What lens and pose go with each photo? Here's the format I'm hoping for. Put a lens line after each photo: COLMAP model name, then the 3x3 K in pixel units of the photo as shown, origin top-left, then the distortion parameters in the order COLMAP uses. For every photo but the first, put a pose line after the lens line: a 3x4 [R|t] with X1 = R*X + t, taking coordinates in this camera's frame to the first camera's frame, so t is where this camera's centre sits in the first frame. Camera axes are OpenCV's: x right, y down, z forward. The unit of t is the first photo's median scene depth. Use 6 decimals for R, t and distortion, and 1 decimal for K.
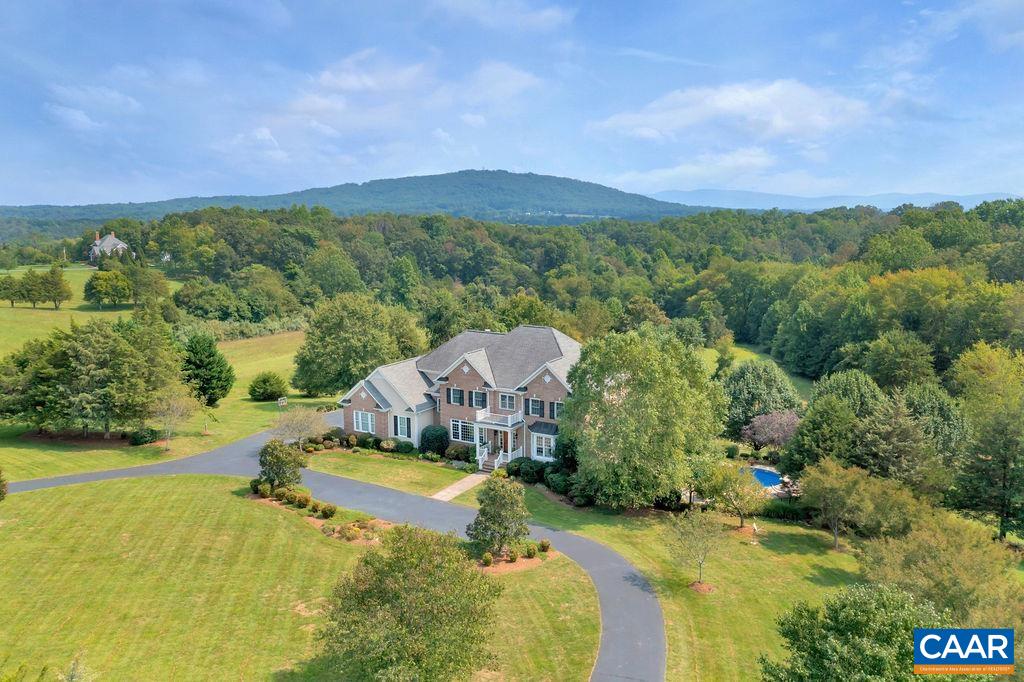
lens RADIAL K [[806.5, 0, 508.6], [0, 806.5, 335.7], [0, 0, 1]] dist [-0.008165, 0.003347]
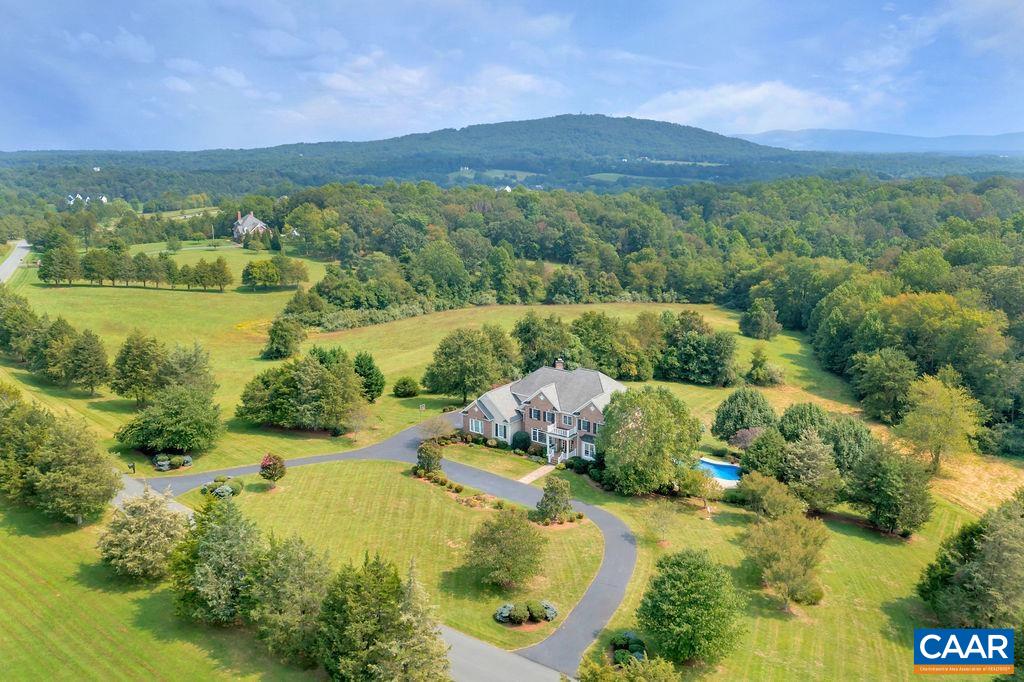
lens RADIAL K [[806.5, 0, 512.2], [0, 806.5, 340.7], [0, 0, 1]] dist [-0.008165, 0.003347]
pose [[0.993544, 0.025194, -0.110616, 0.055200], [-0.016462, 0.996726, 0.079155, -0.175725], [0.112248, -0.076823, 0.990706, -0.502653]]
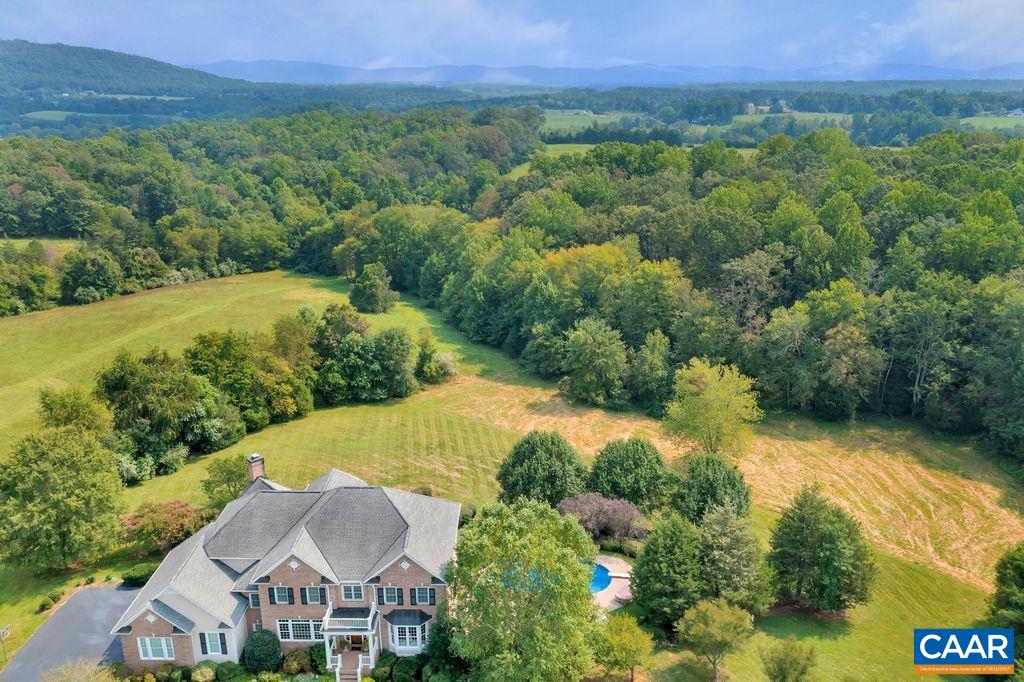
lens RADIAL K [[806.5, 0, 508.4], [0, 806.5, 341.1], [0, 0, 1]] dist [-0.008165, 0.003347]
pose [[0.870015, -0.153876, 0.468397, -0.195112], [0.078349, 0.981125, 0.176789, -0.285151], [-0.486760, -0.117110, 0.865650, 0.192197]]
